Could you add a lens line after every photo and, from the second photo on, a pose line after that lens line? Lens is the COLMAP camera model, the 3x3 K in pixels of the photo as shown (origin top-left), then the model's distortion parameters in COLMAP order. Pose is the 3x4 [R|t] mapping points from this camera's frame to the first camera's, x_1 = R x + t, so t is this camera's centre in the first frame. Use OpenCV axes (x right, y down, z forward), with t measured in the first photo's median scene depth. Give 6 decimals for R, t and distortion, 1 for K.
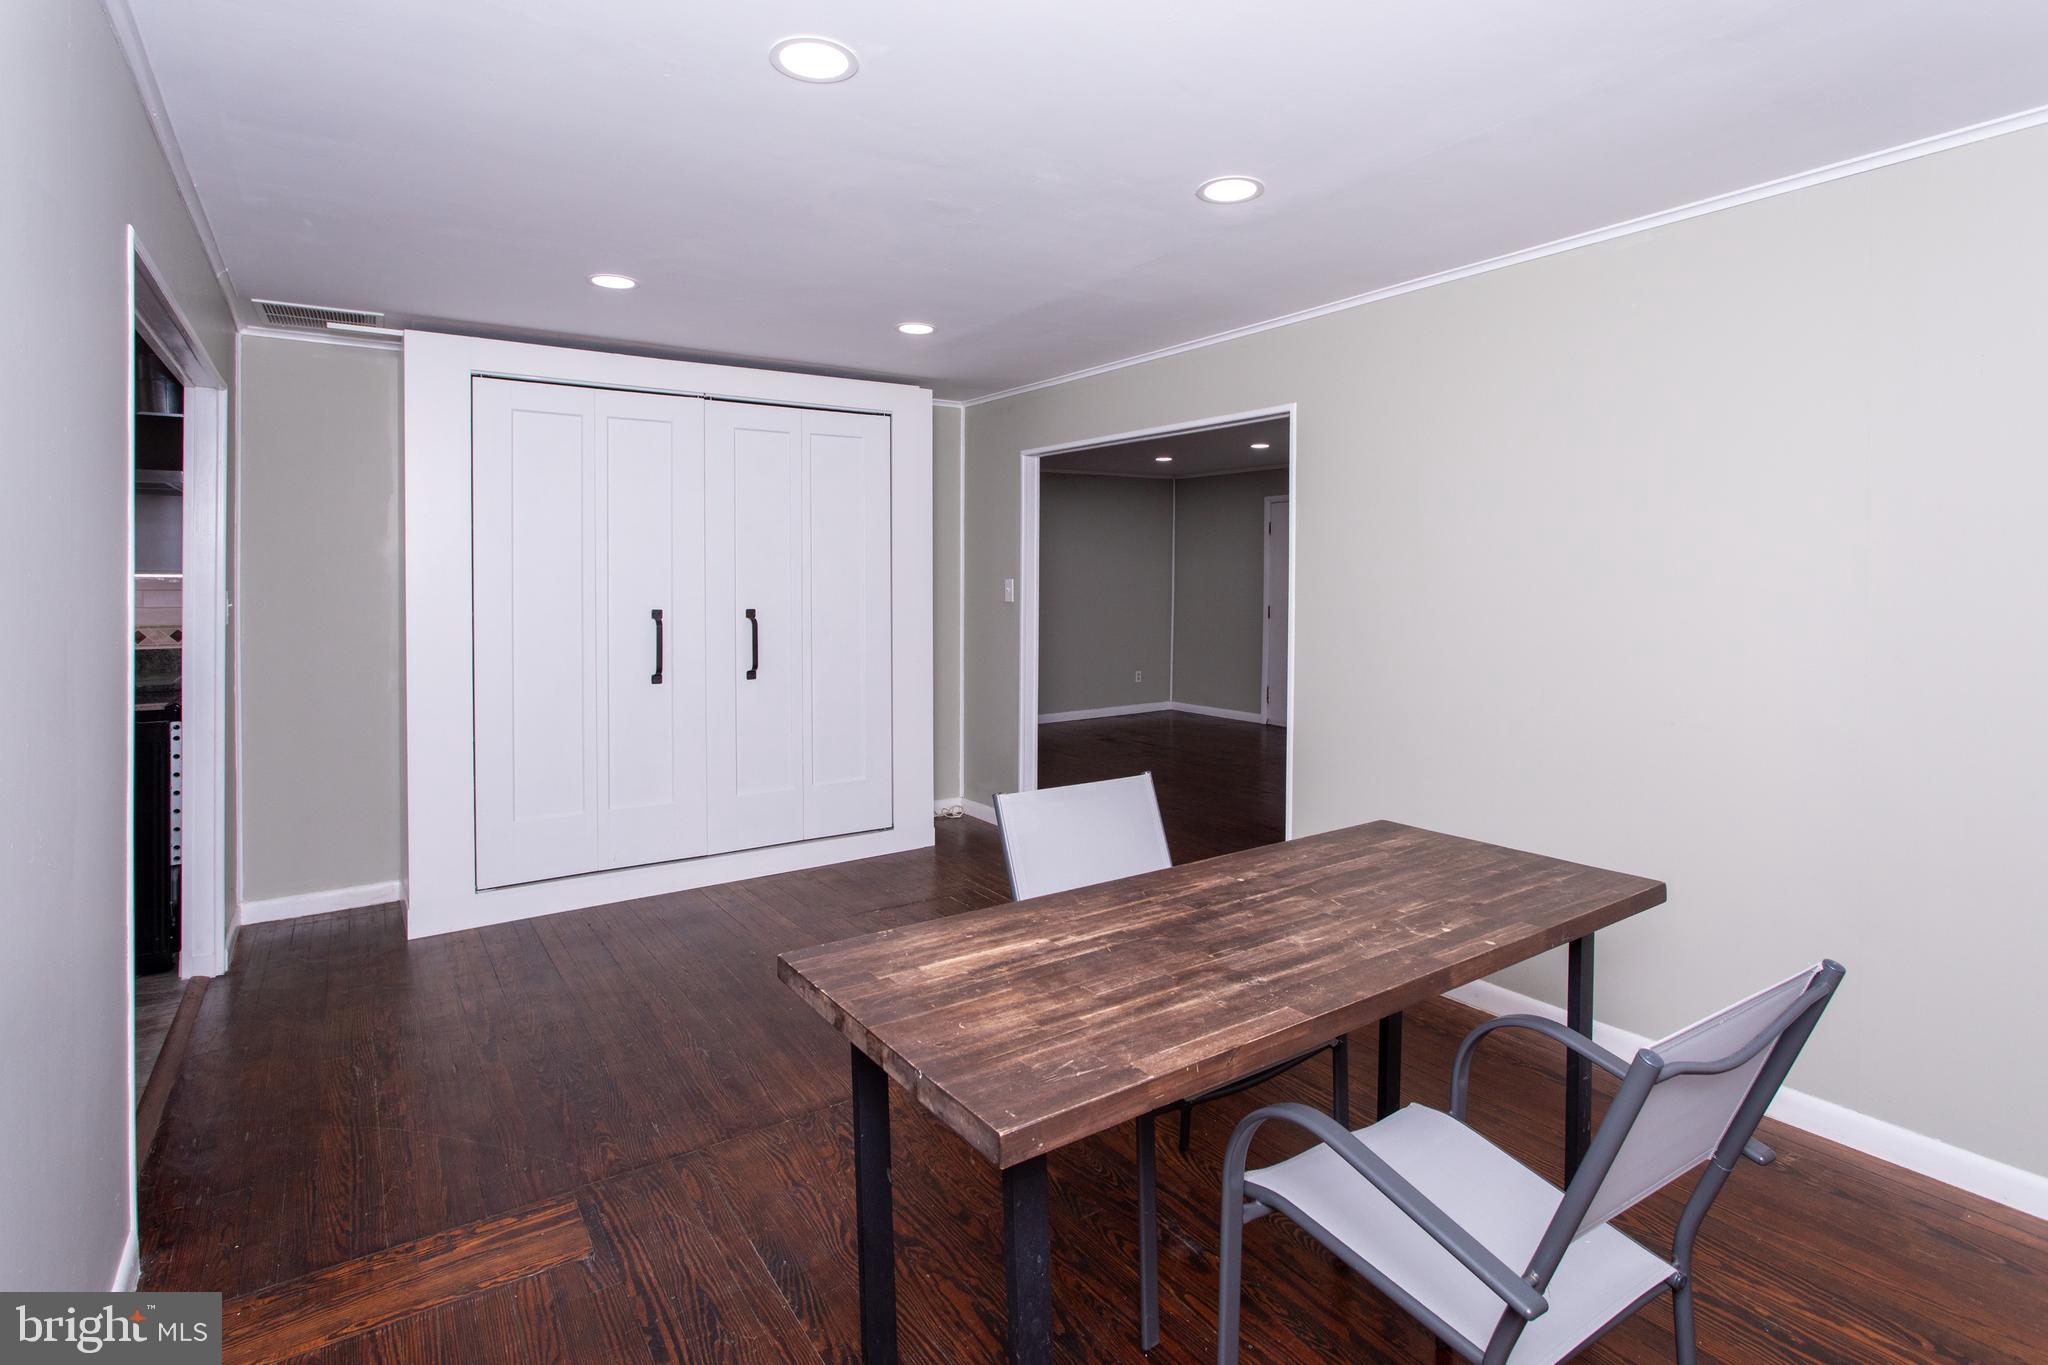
lens RADIAL K [[1006.3, 0, 1018.2], [0, 1006.3, 610.8], [0, 0, 1]] dist [-0.013667, 0.002766]
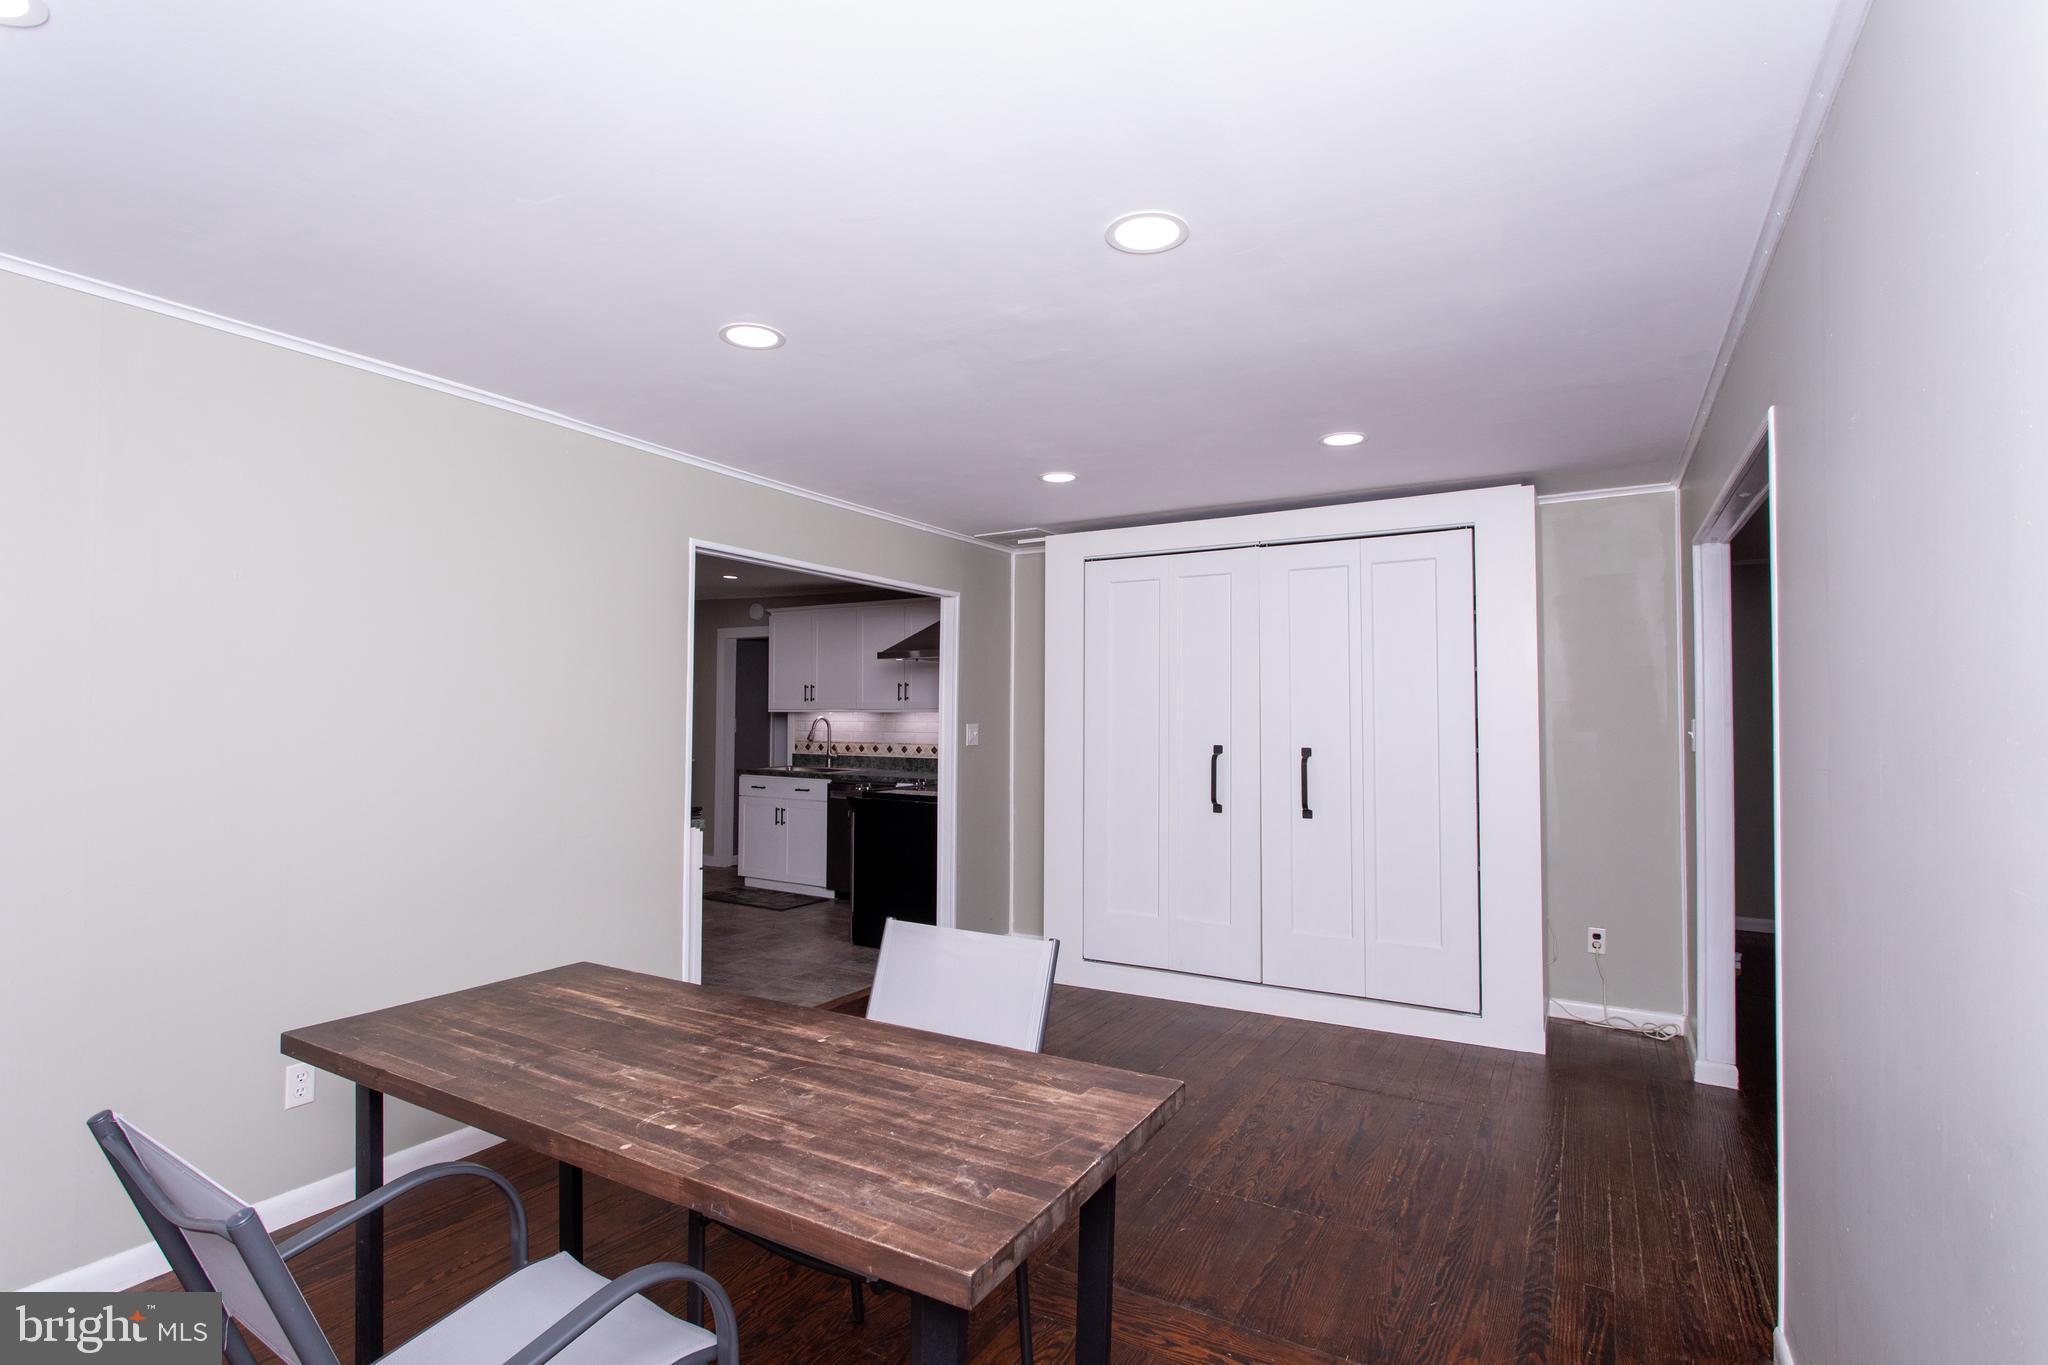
lens RADIAL K [[962.6, 0, 1012.7], [0, 962.6, 687.2], [0, 0, 1]] dist [-0.022128, 0.009602]
pose [[0.435897, -0.021844, -0.899732, 0.892369], [-0.032409, 0.998676, -0.039948, -0.025063], [0.899413, 0.046573, 0.434612, 0.607630]]
